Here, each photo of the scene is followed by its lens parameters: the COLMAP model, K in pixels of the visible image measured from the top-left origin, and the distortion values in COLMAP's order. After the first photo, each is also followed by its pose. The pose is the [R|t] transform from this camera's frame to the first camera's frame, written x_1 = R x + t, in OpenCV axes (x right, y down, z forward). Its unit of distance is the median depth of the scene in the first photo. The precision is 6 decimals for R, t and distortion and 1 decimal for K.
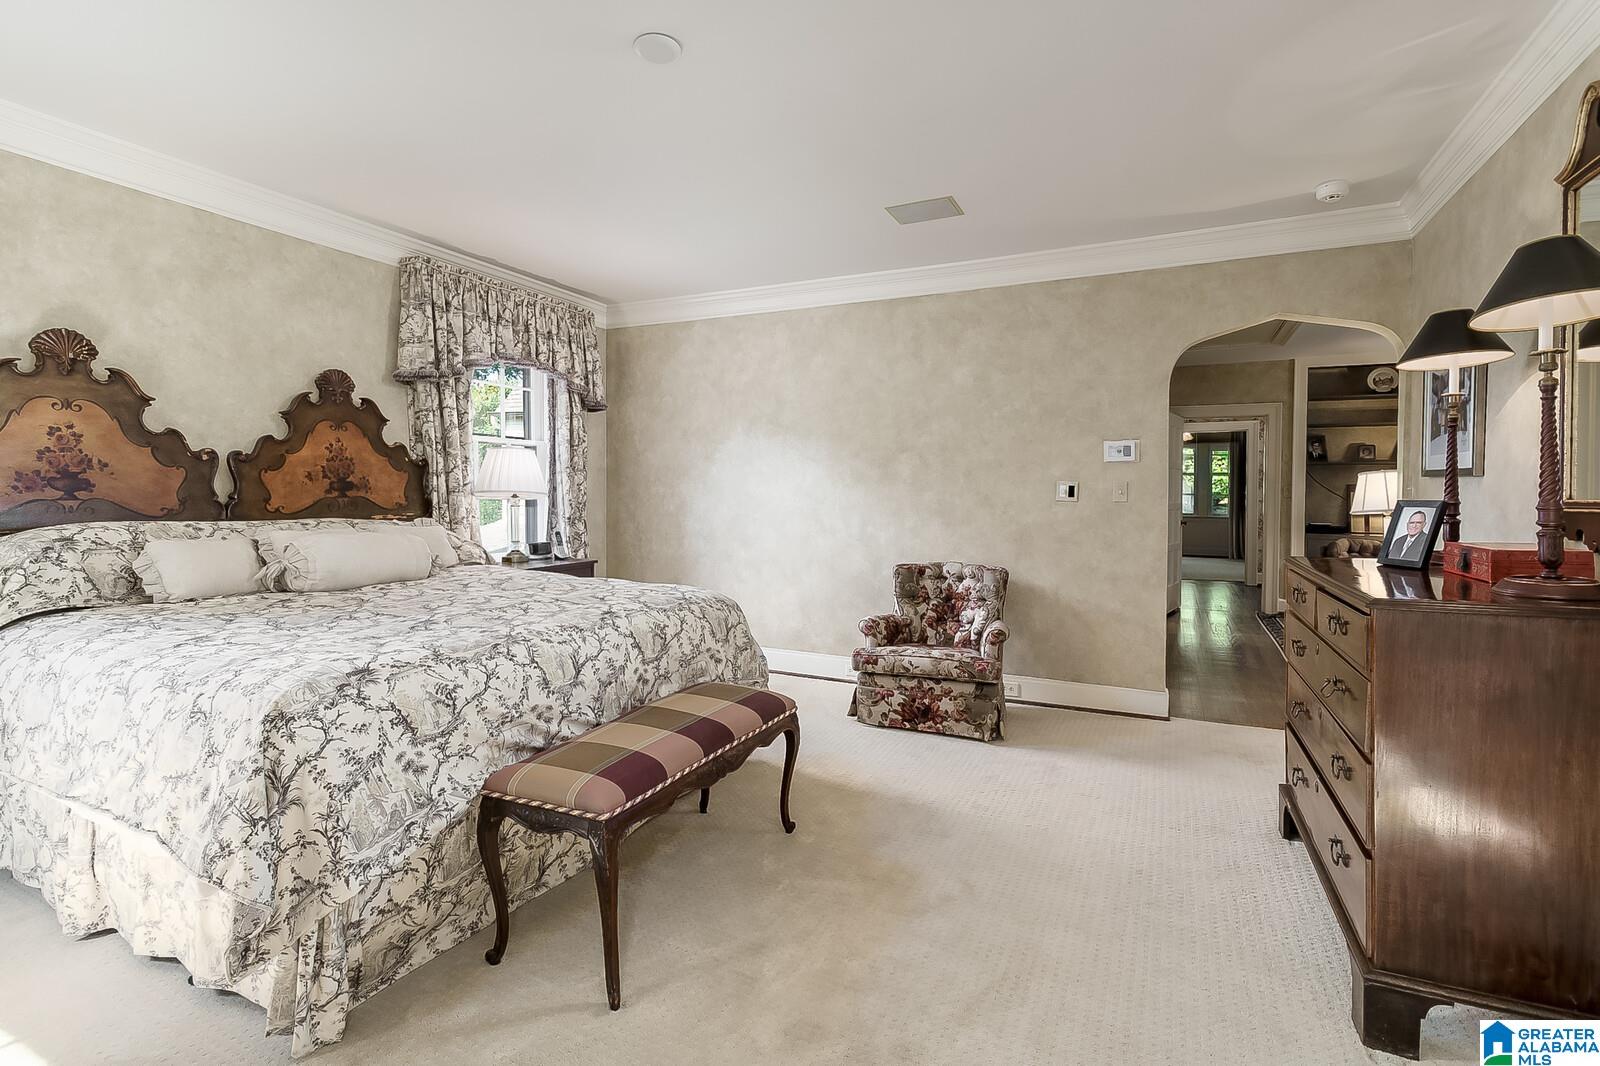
lens RADIAL K [[768.6, 0, 795.7], [0, 768.6, 499.6], [0, 0, 1]] dist [0.001508, 0.000145]
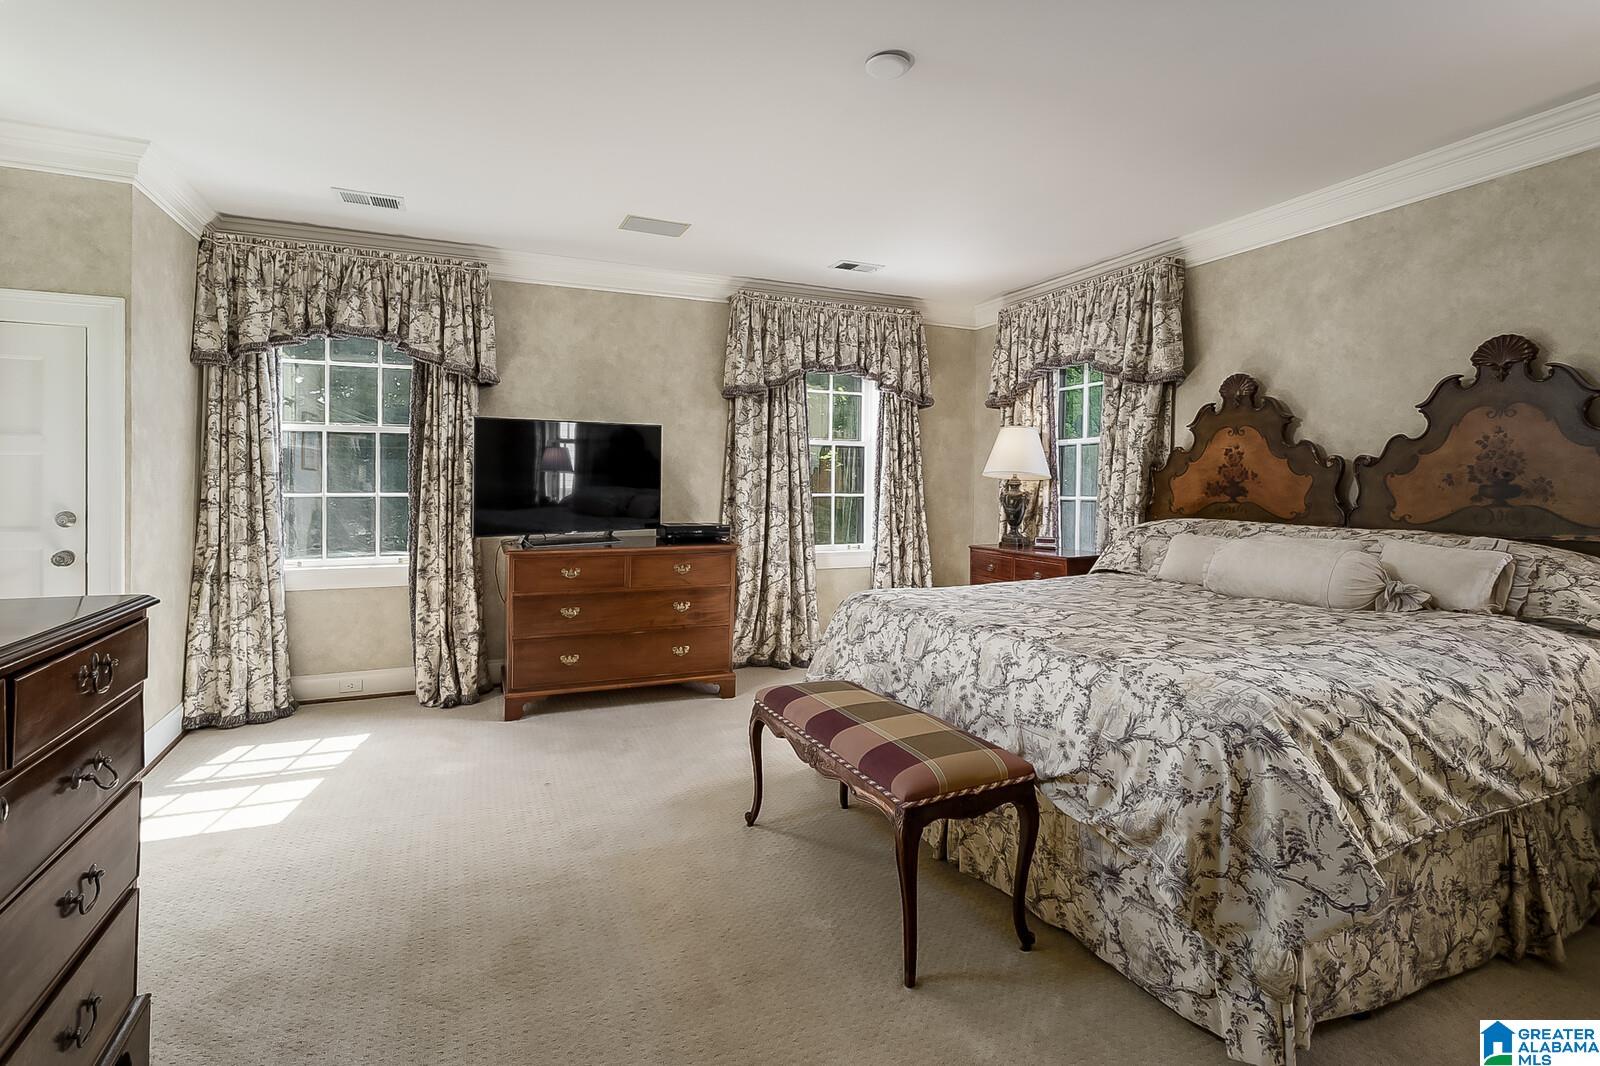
lens RADIAL K [[768.6, 0, 789.3], [0, 768.6, 485.6], [0, 0, 1]] dist [0.001508, 0.000145]
pose [[-0.660327, -0.014738, -0.750833, 0.475915], [-0.018242, 0.999827, -0.003583, -0.009061], [0.750756, 0.011330, -0.660482, 1.108099]]
